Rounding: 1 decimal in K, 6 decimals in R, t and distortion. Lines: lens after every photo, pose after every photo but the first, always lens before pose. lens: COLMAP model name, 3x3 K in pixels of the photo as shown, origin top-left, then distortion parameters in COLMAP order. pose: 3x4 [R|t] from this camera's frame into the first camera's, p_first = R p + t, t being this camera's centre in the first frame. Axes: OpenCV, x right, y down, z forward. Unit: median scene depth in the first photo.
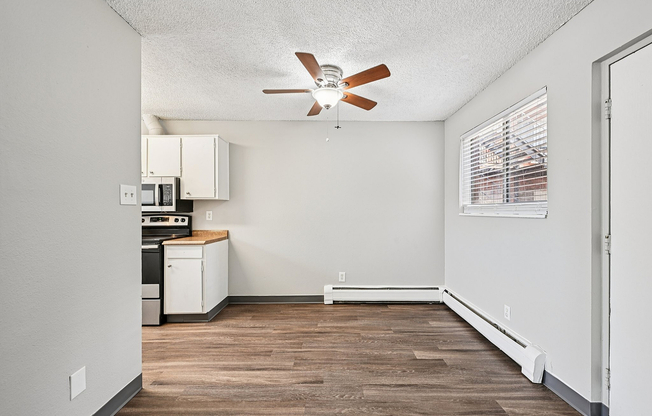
lens RADIAL K [[256.4, 0, 327.4], [0, 256.4, 212.9], [0, 0, 1]] dist [0.002968, -0.001057]
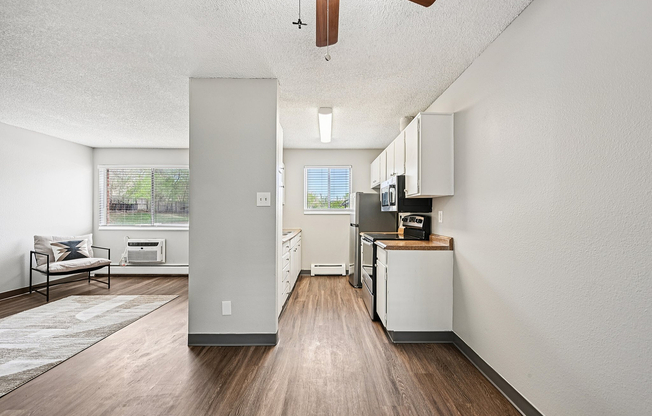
lens RADIAL K [[256.4, 0, 329.2], [0, 256.4, 209.9], [0, 0, 1]] dist [0.002968, -0.001057]
pose [[0.016869, -0.010184, -0.999806, 0.350017], [-0.005932, 0.999930, -0.010285, 0.000054], [0.999840, 0.006105, 0.016807, 0.733472]]
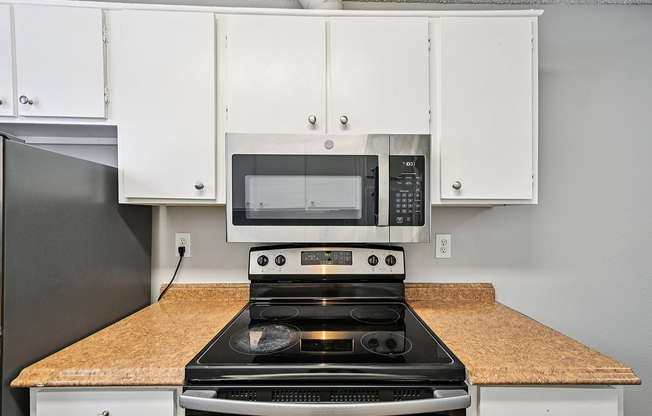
lens RADIAL K [[256.4, 0, 331.3], [0, 256.4, 218.1], [0, 0, 1]] dist [0.002968, -0.001057]
pose [[0.999919, 0.002582, 0.012485, -0.718309], [-0.002635, 0.999988, 0.004233, -0.037586], [-0.012474, -0.004265, 0.999913, 0.687487]]
